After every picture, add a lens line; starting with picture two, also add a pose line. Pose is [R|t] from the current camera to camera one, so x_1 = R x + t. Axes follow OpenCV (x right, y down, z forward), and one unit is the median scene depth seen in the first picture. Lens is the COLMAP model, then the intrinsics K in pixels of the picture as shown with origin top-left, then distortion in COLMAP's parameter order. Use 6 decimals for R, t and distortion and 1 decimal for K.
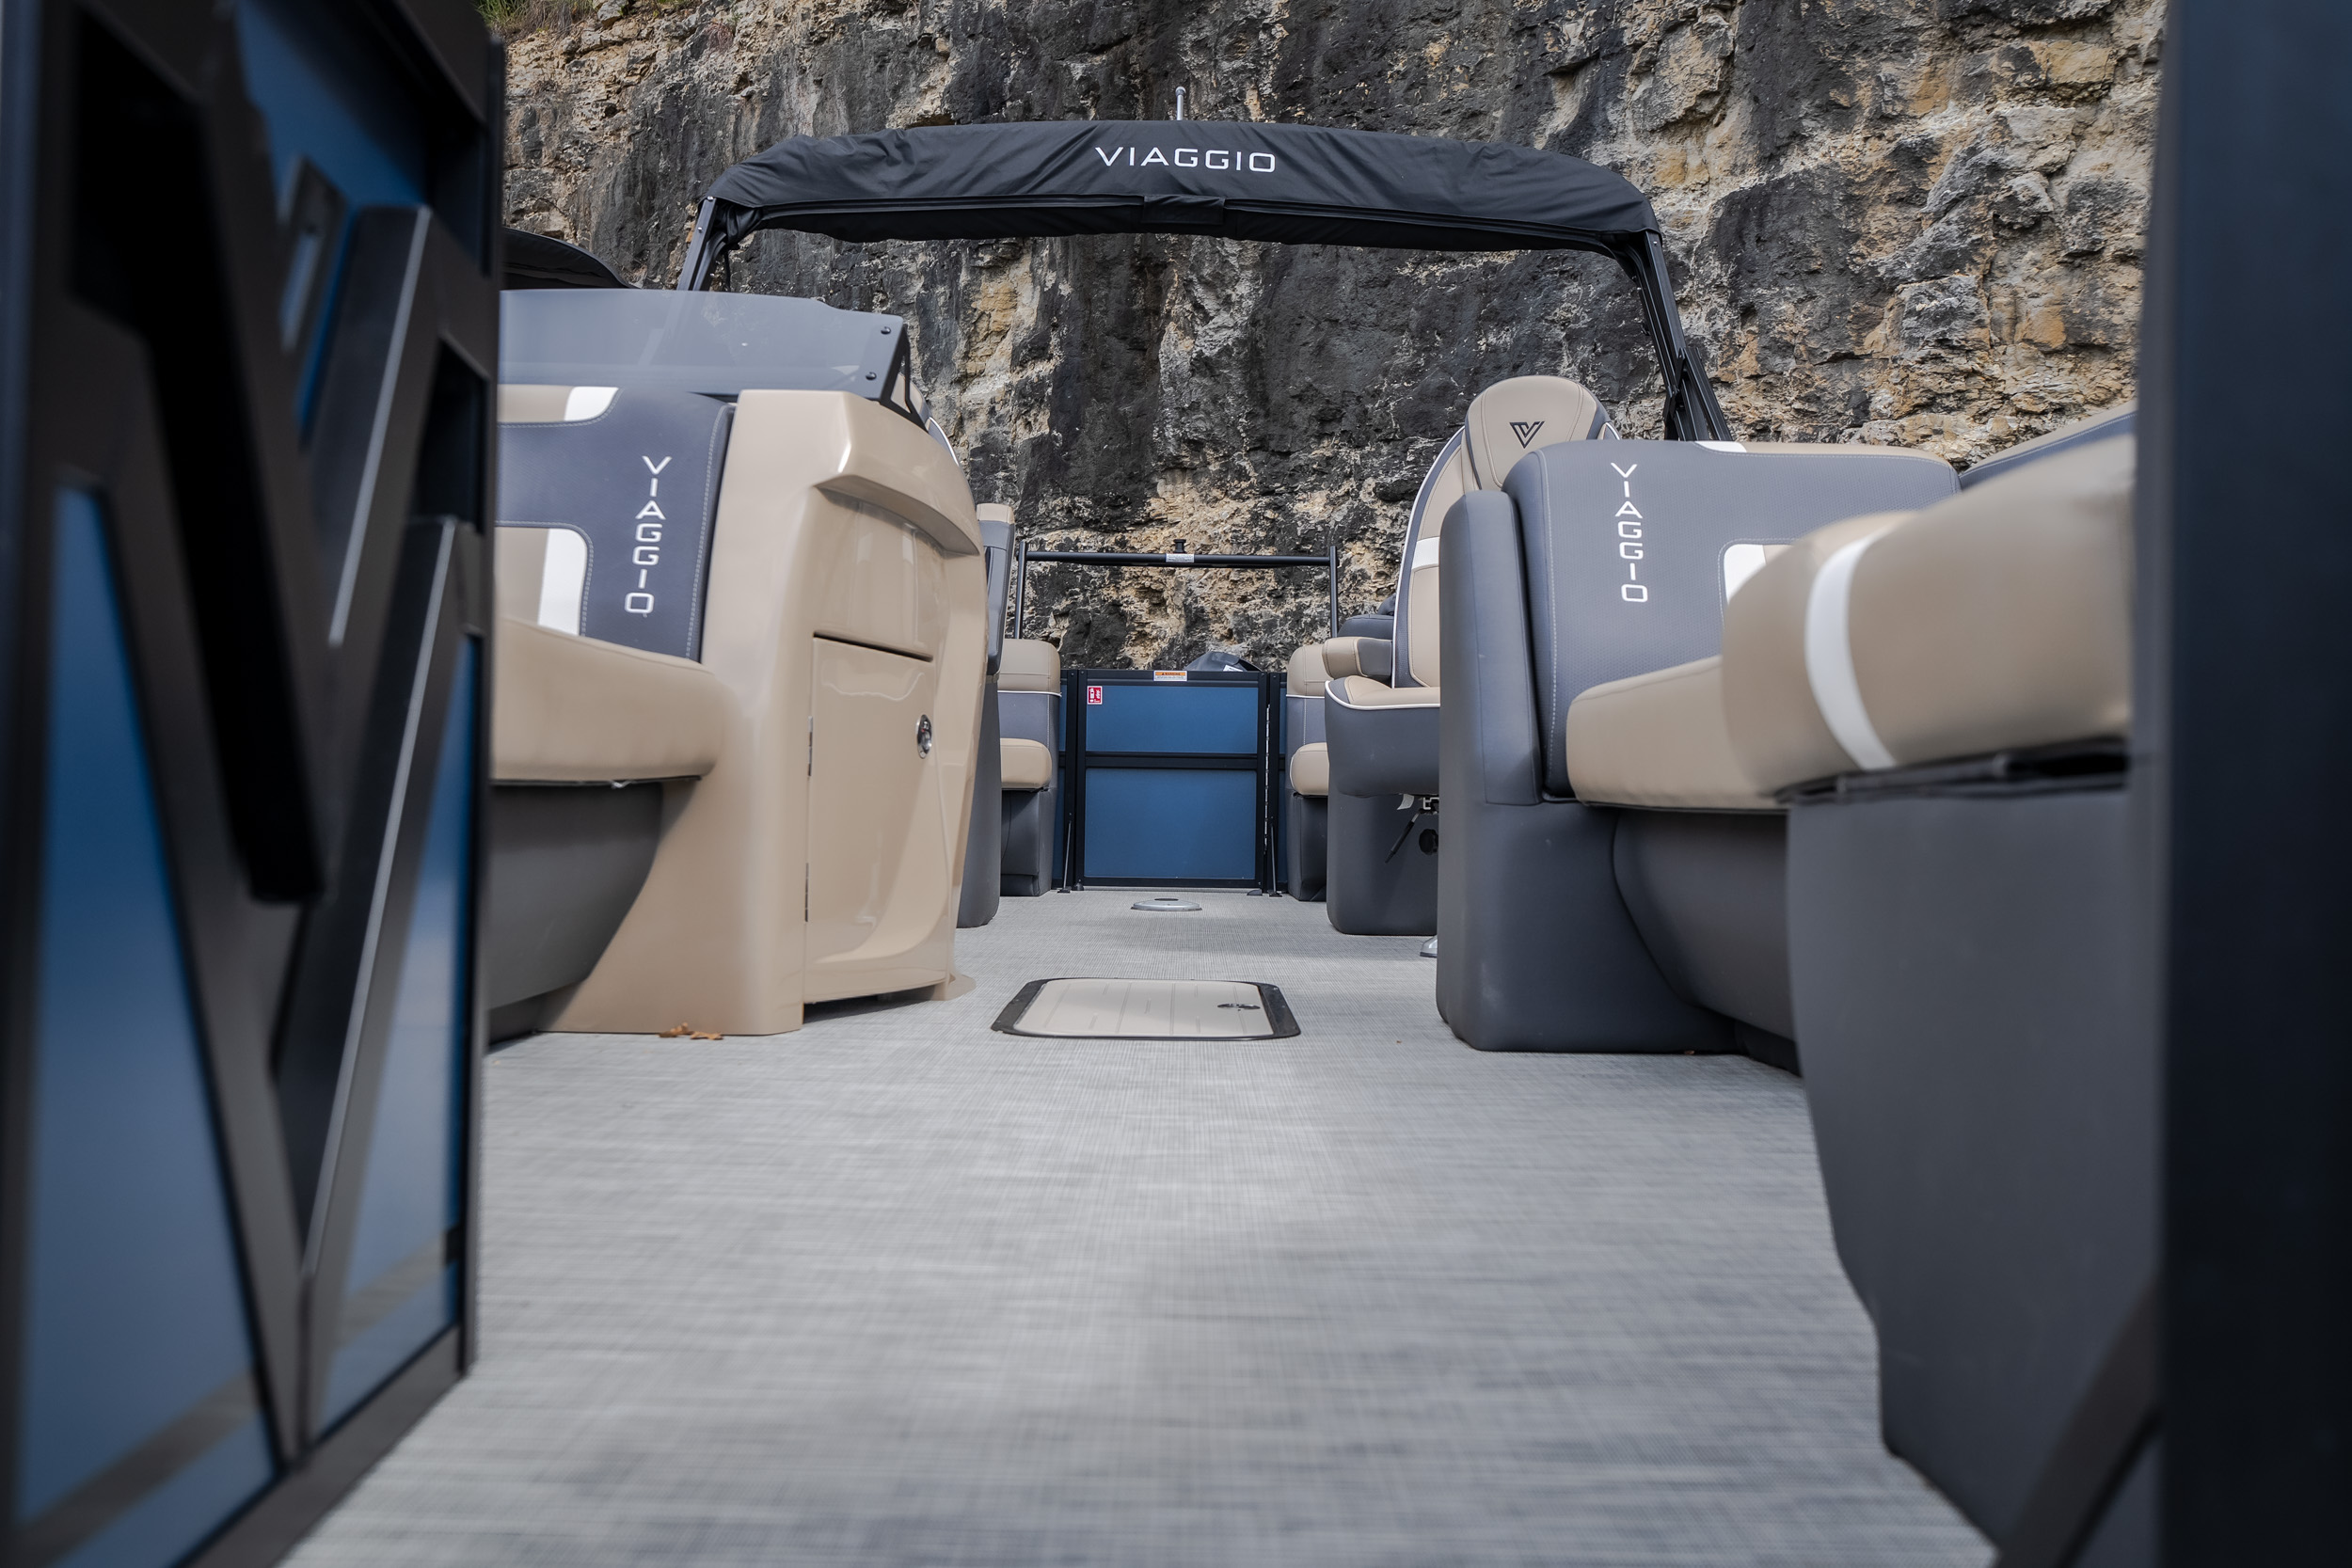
lens RADIAL K [[2293.9, 0, 1175.3], [0, 2293.9, 785.8], [0, 0, 1]] dist [0.014792, 0.000000]
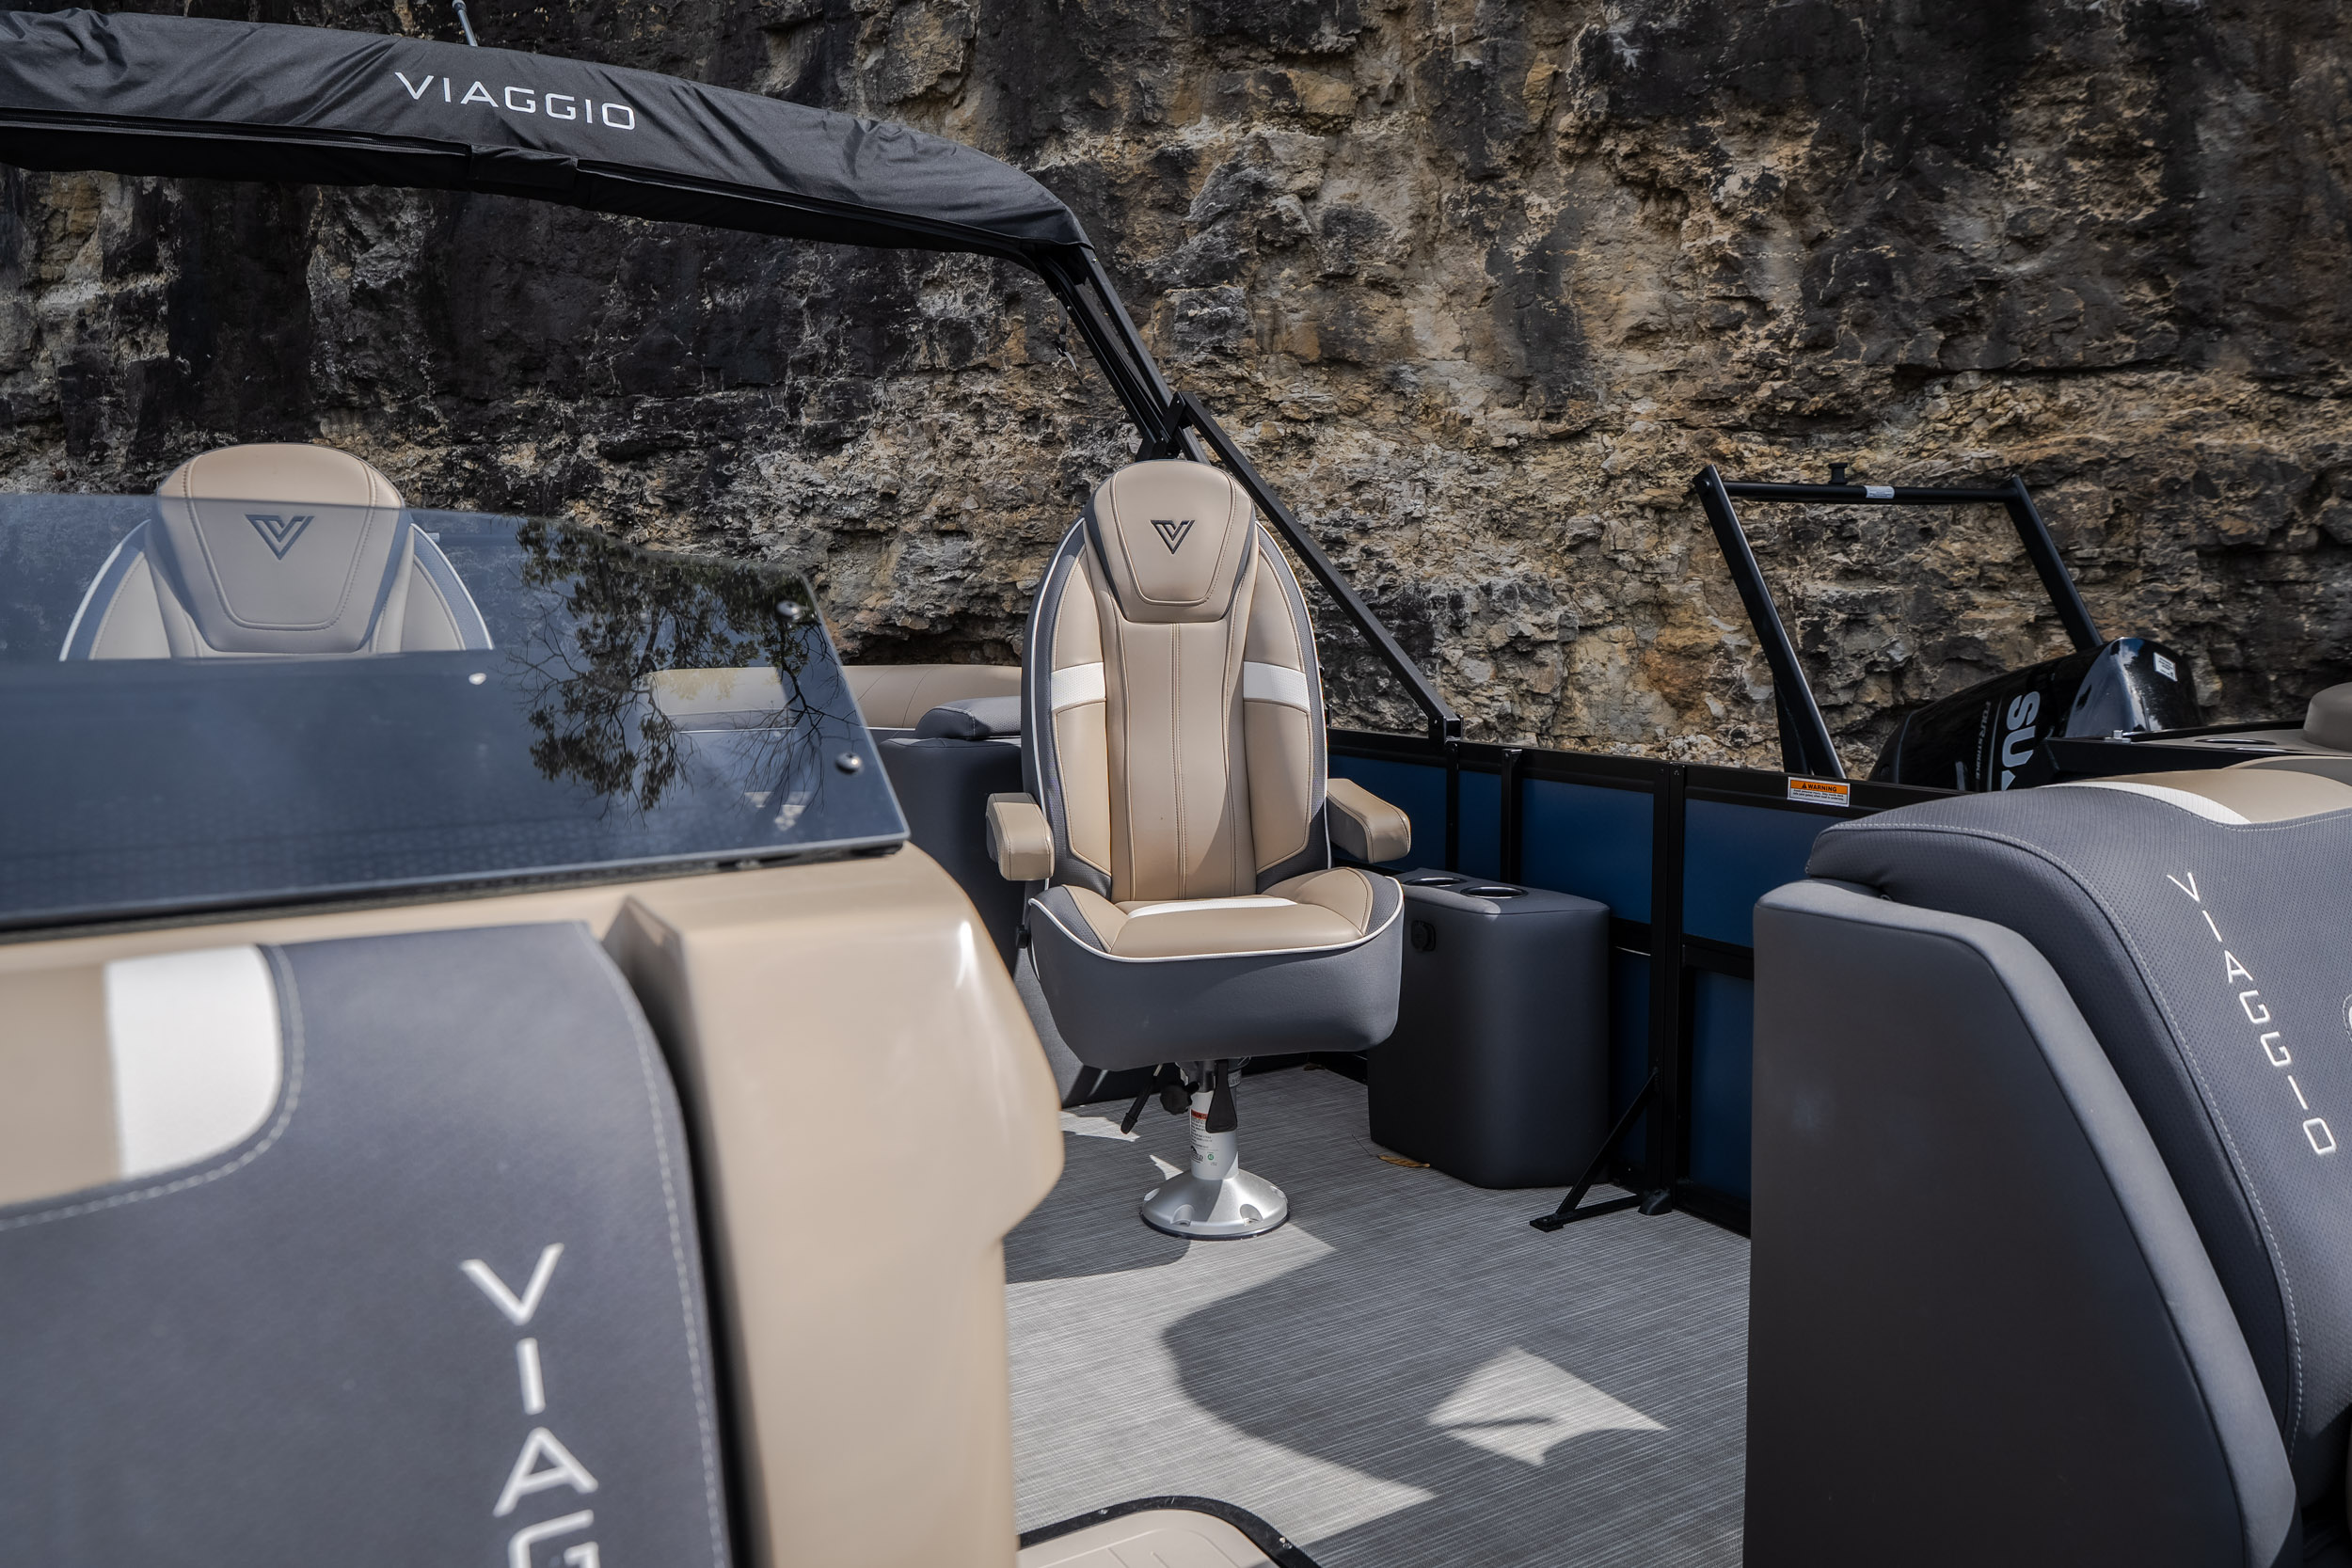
lens RADIAL K [[1723.5, 0, 1179.7], [0, 1723.5, 782.4], [0, 0, 1]] dist [-0.000467, 0.004389]
pose [[0.861569, -0.084182, 0.500613, -0.095255], [0.026449, 0.992259, 0.121337, -0.084825], [-0.506952, -0.091300, 0.857126, 0.282491]]
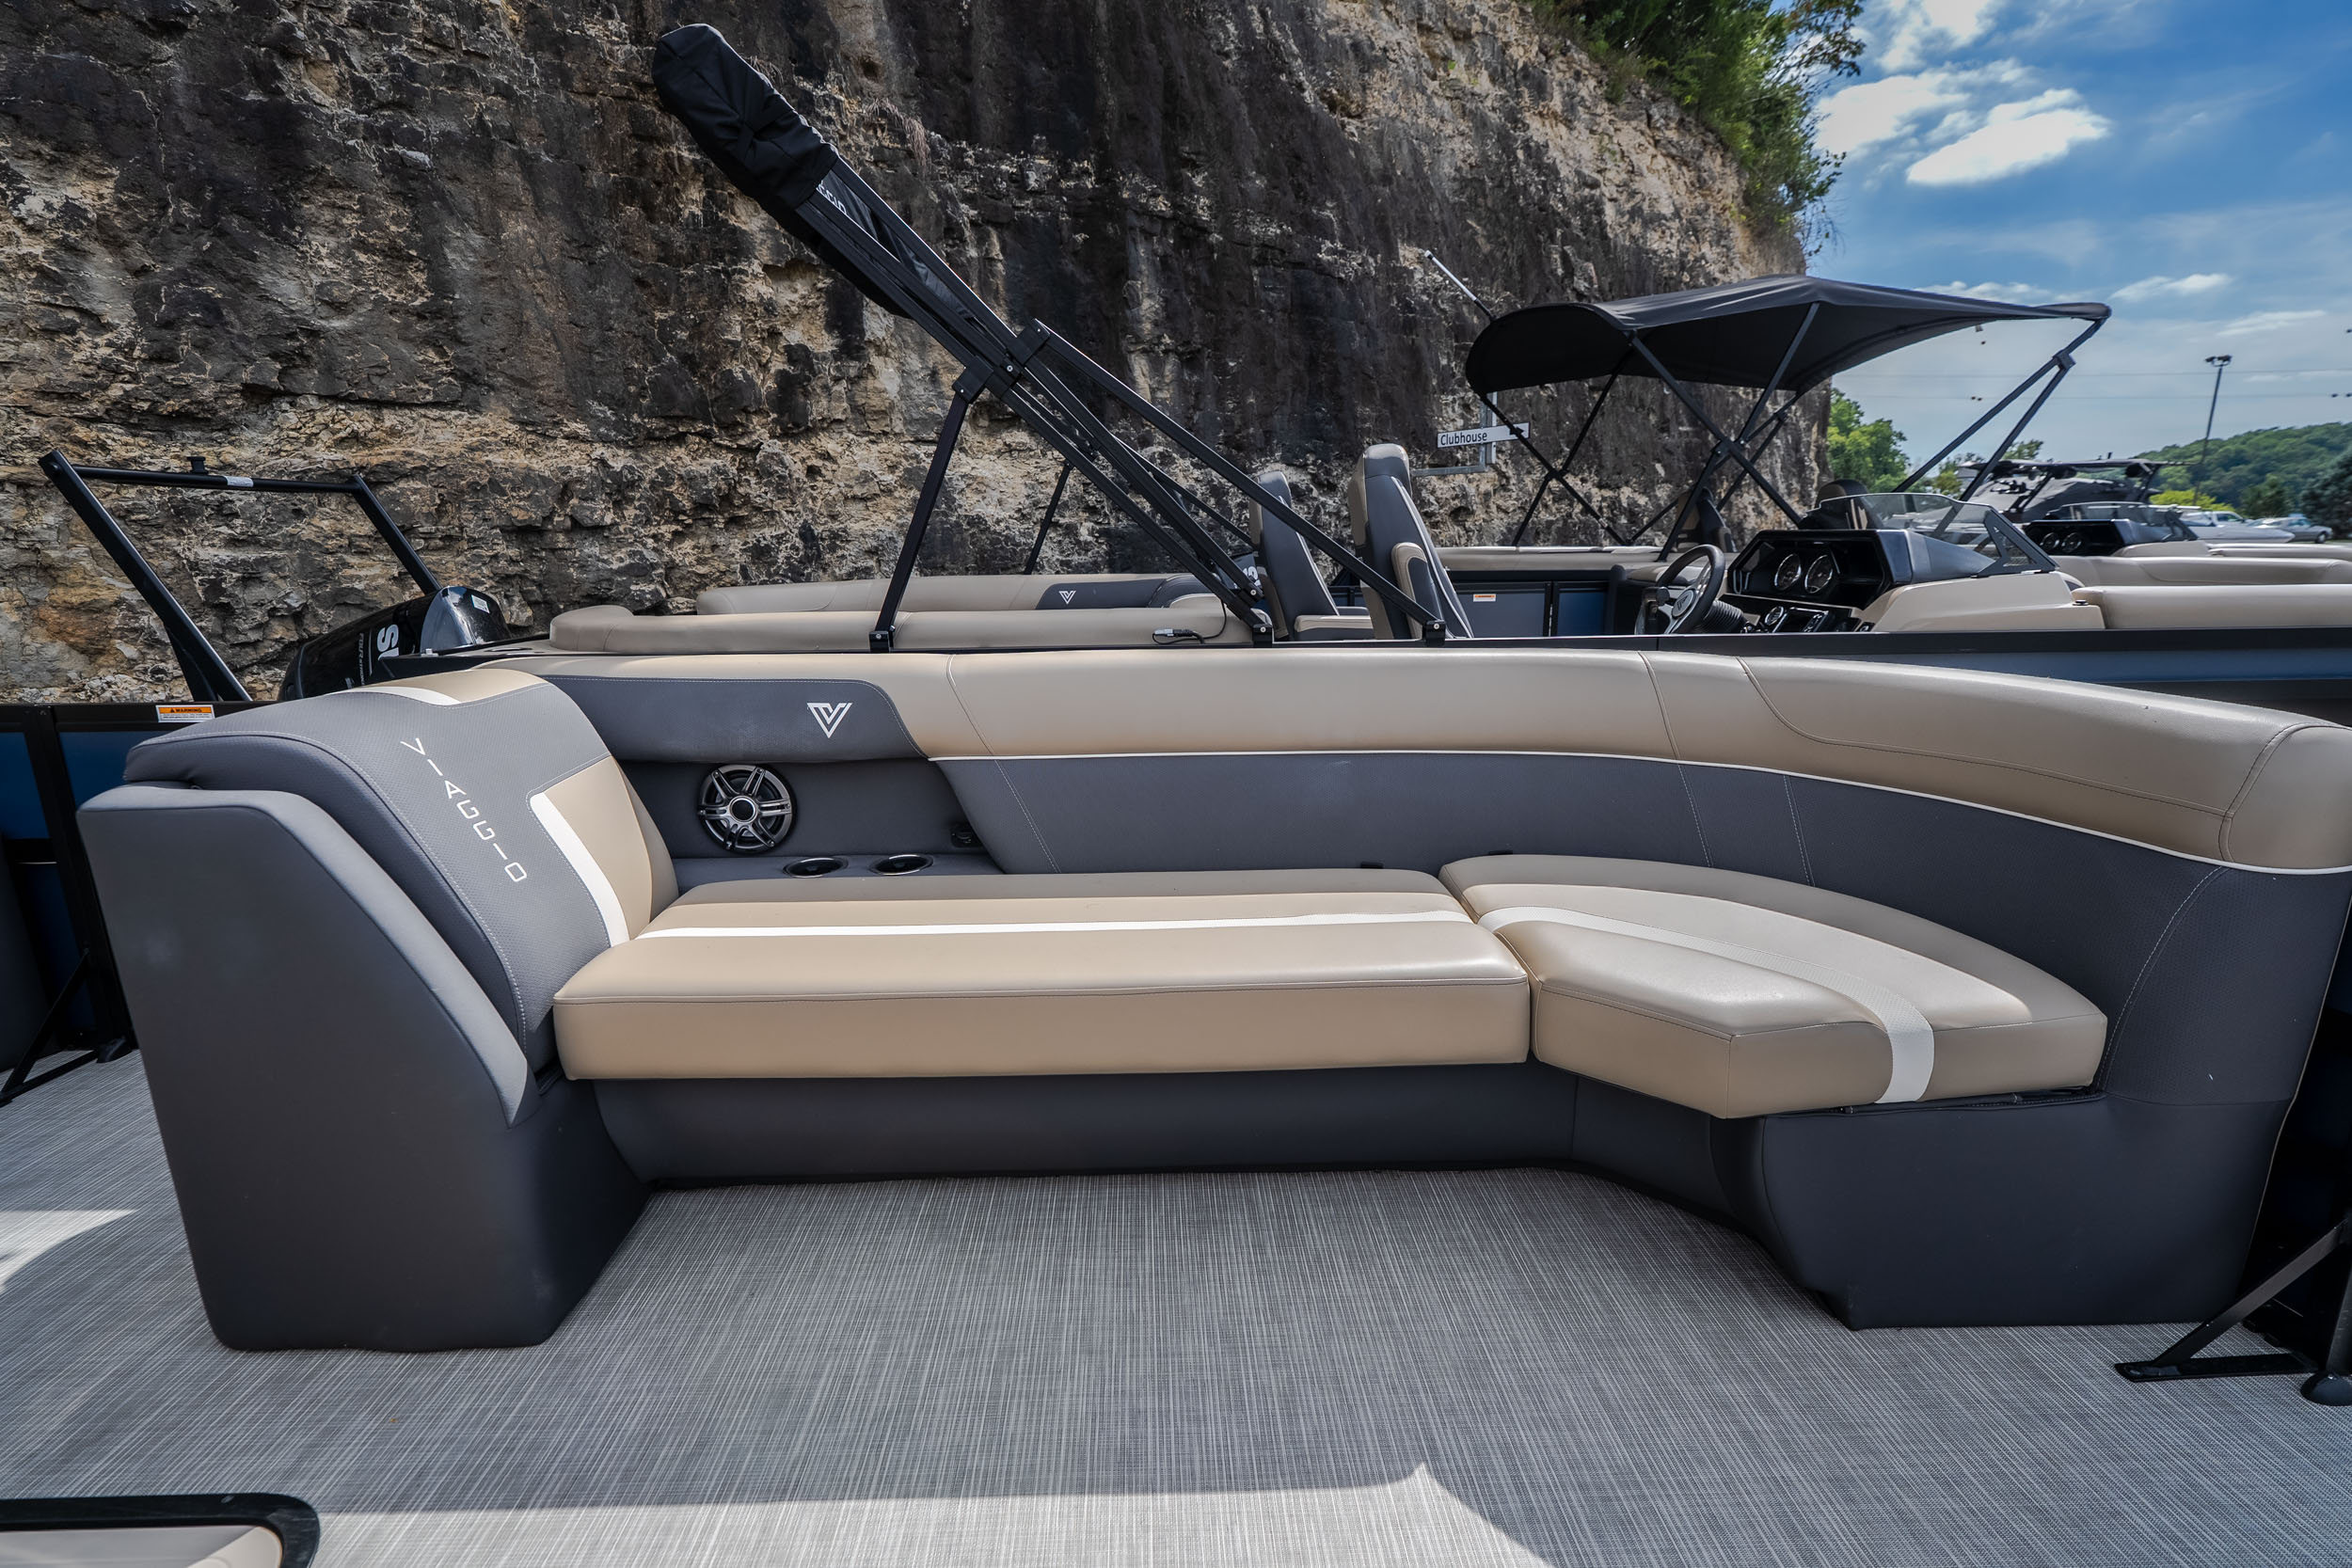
lens RADIAL K [[1056.2, 0, 1177.3], [0, 1056.2, 778.7], [0, 0, 1]] dist [-0.003231, 0.001183]
pose [[-0.022684, -0.239473, 0.970638, -0.097061], [0.004571, 0.970853, 0.239633, -0.086839], [-0.999732, 0.009872, -0.020929, 0.259187]]
